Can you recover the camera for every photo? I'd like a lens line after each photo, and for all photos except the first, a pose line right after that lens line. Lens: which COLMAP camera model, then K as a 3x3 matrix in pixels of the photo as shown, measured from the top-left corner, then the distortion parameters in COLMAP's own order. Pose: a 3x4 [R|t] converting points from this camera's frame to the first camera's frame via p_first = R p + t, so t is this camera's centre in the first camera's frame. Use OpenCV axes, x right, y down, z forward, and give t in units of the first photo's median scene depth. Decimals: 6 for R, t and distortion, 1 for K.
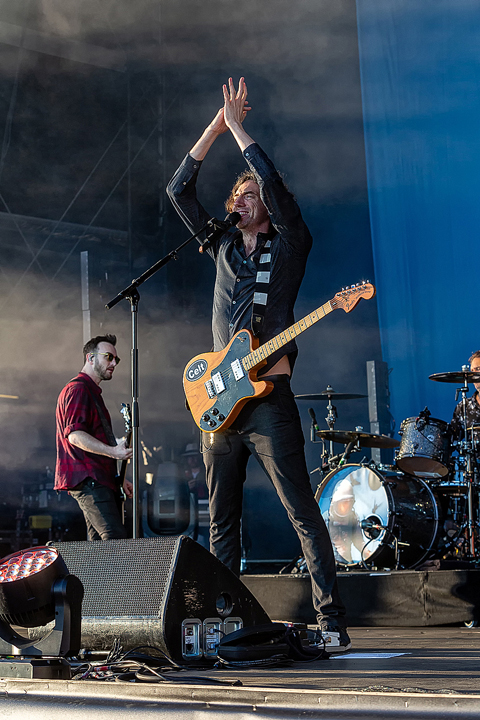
lens RADIAL K [[1798.0, 0, 240.0], [0, 1798.0, 360.0], [0, 0, 1]] dist [-0.004604, 0.046291]
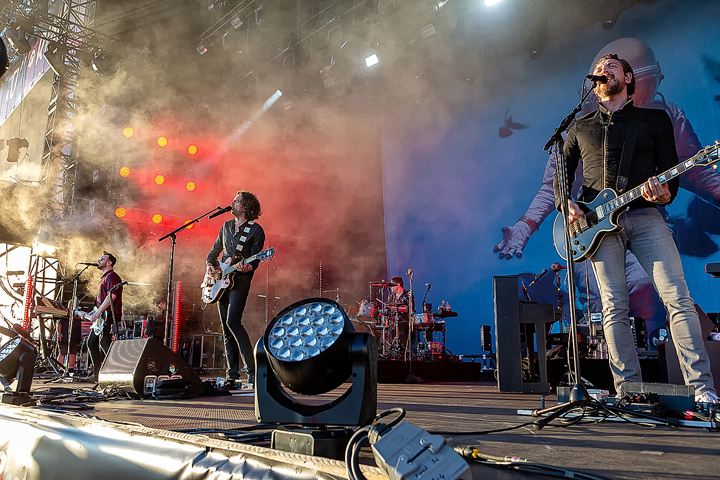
lens RADIAL K [[592.3, 0, 360.0], [0, 592.3, 240.0], [0, 0, 1]] dist [-0.002103, 0.002601]
pose [[0.997996, 0.004686, -0.063103, 0.149123], [-0.010347, 0.995917, -0.089682, 0.023027], [0.062425, 0.090155, 0.993969, 0.157458]]
